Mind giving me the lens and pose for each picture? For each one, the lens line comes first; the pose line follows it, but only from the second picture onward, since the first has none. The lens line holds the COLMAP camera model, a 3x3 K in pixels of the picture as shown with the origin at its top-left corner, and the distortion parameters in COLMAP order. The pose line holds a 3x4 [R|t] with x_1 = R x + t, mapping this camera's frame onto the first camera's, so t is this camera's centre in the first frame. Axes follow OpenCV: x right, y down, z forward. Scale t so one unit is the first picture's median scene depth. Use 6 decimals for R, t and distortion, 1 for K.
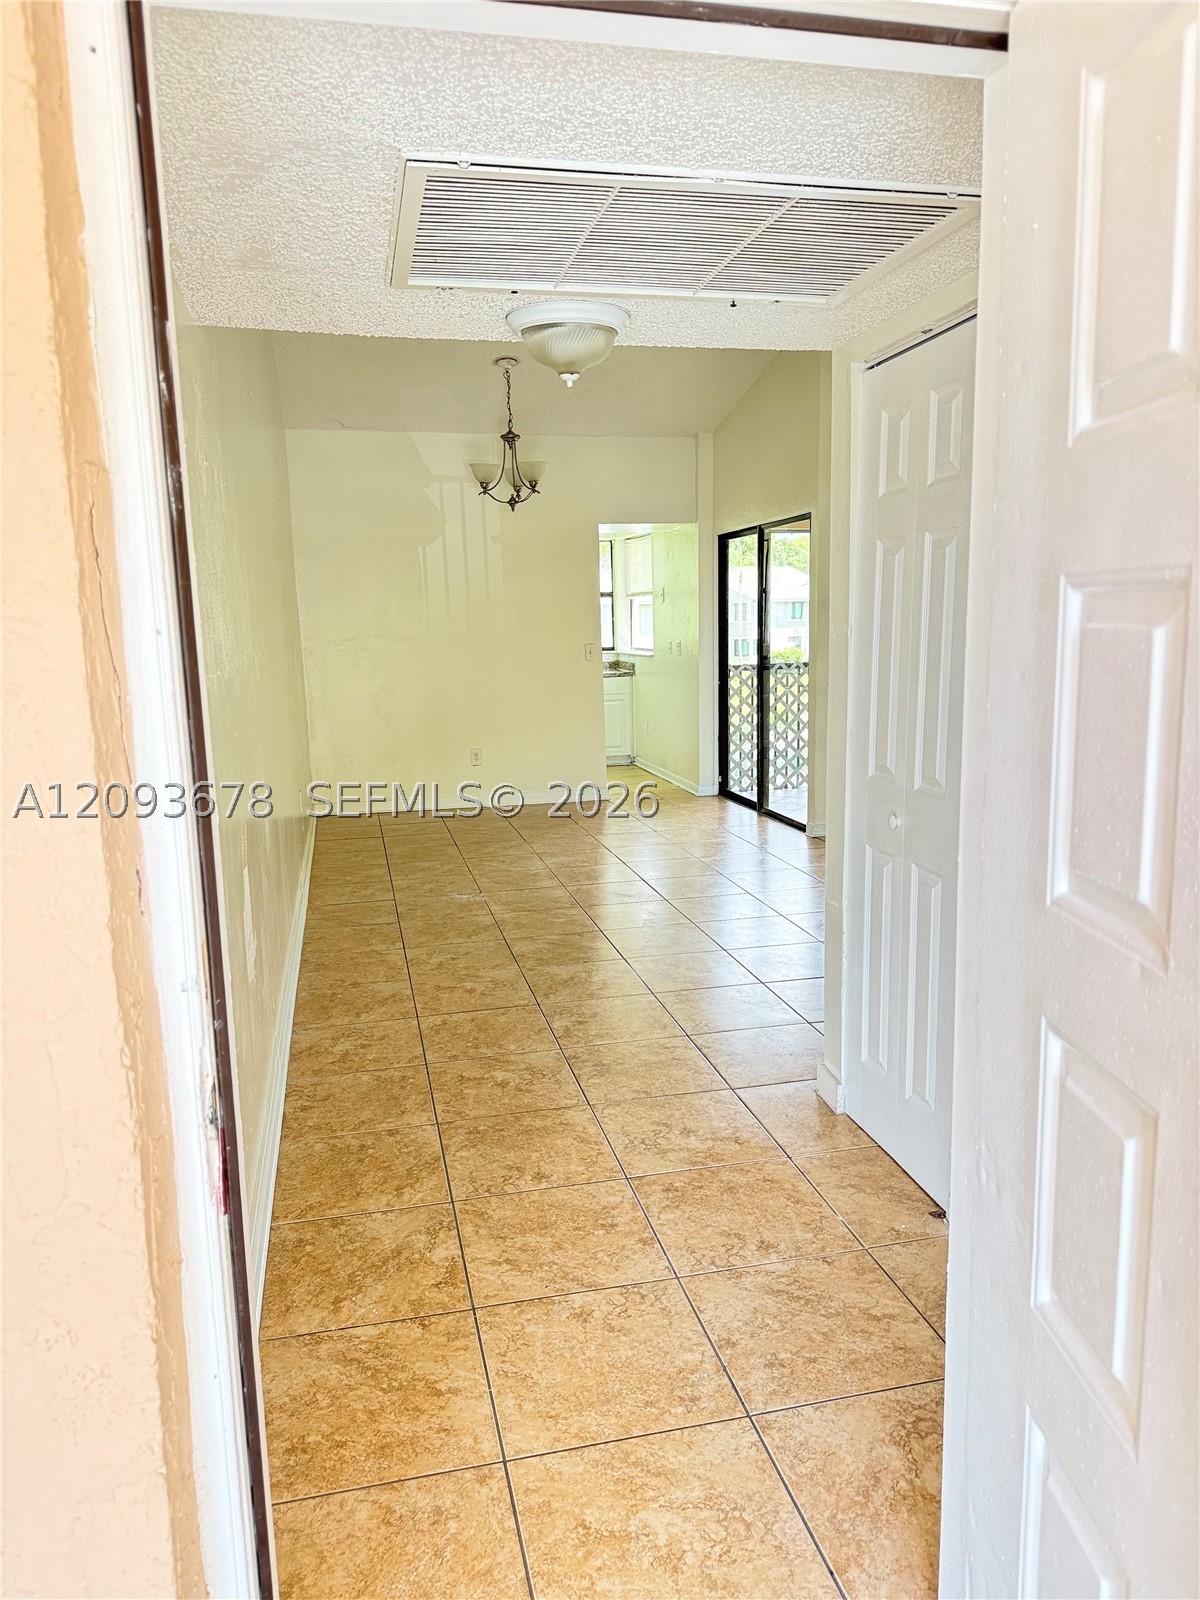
lens RADIAL K [[1121.4, 0, 598.7], [0, 1121.4, 825.1], [0, 0, 1]] dist [0.186552, -0.065723]
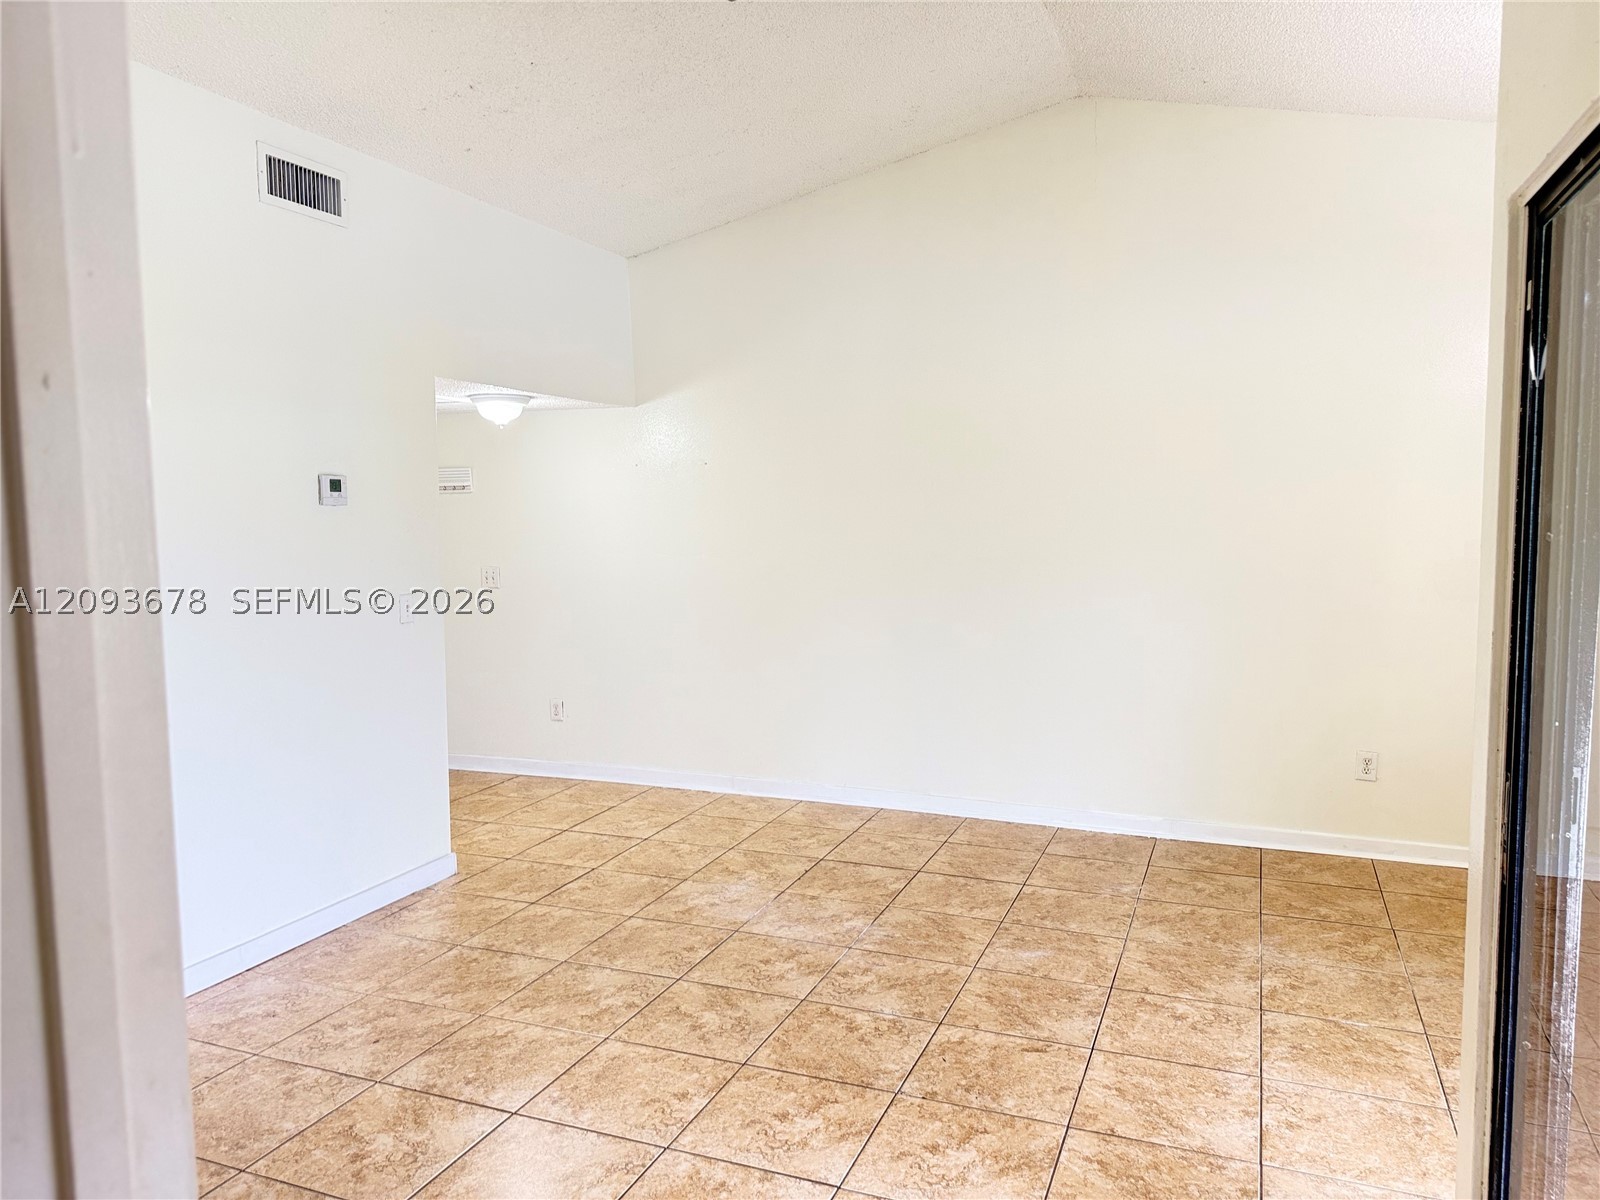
lens RADIAL K [[1103.6, 0, 800.0], [0, 1103.6, 600.0], [0, 0, 1]] dist [0.180133, -0.355435]
pose [[-0.575392, 0.092246, -0.812659, 0.547722], [-0.129412, 0.970833, 0.201829, -0.226991], [0.807575, 0.221298, -0.546672, 1.056311]]
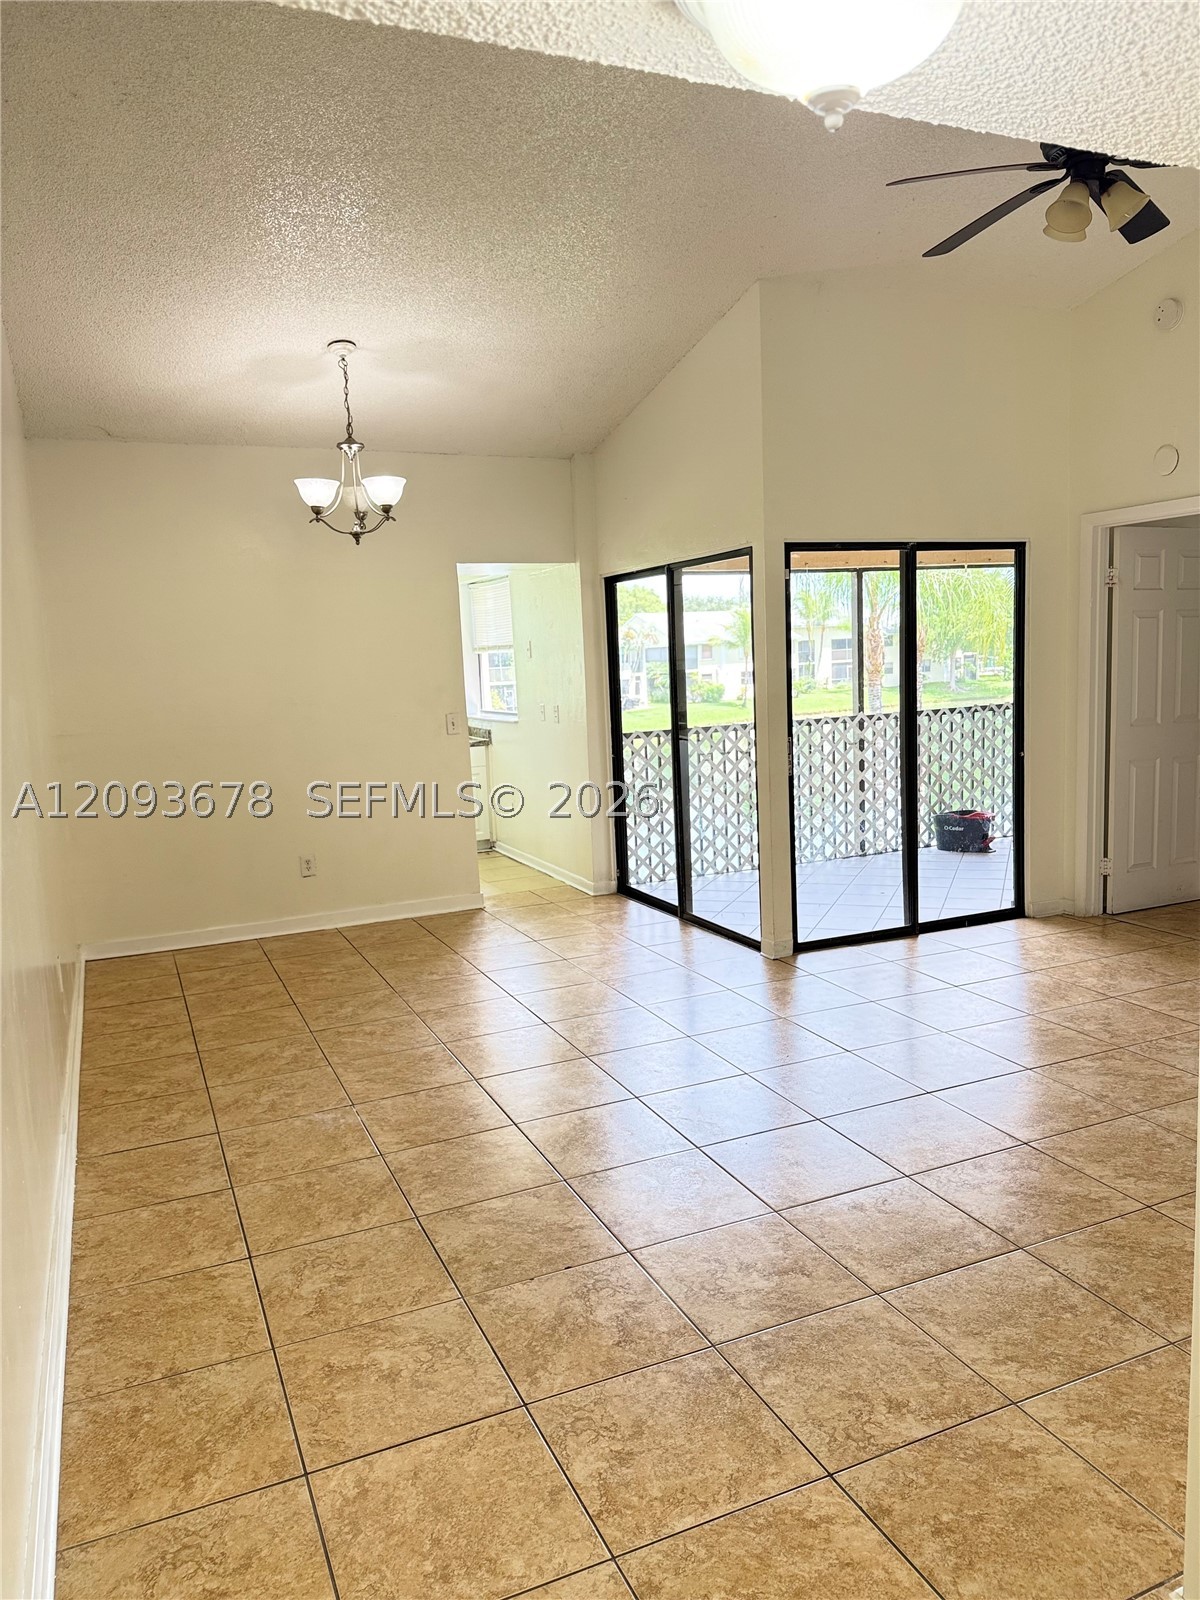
lens RADIAL K [[1140.6, 0, 600.0], [0, 1140.6, 800.0], [0, 0, 1]] dist [0.044993, -0.068701]
pose [[0.982544, -0.045691, 0.180333, -0.066912], [0.056751, 0.996780, -0.056653, -0.064574], [-0.177164, 0.065898, 0.981973, 0.268885]]
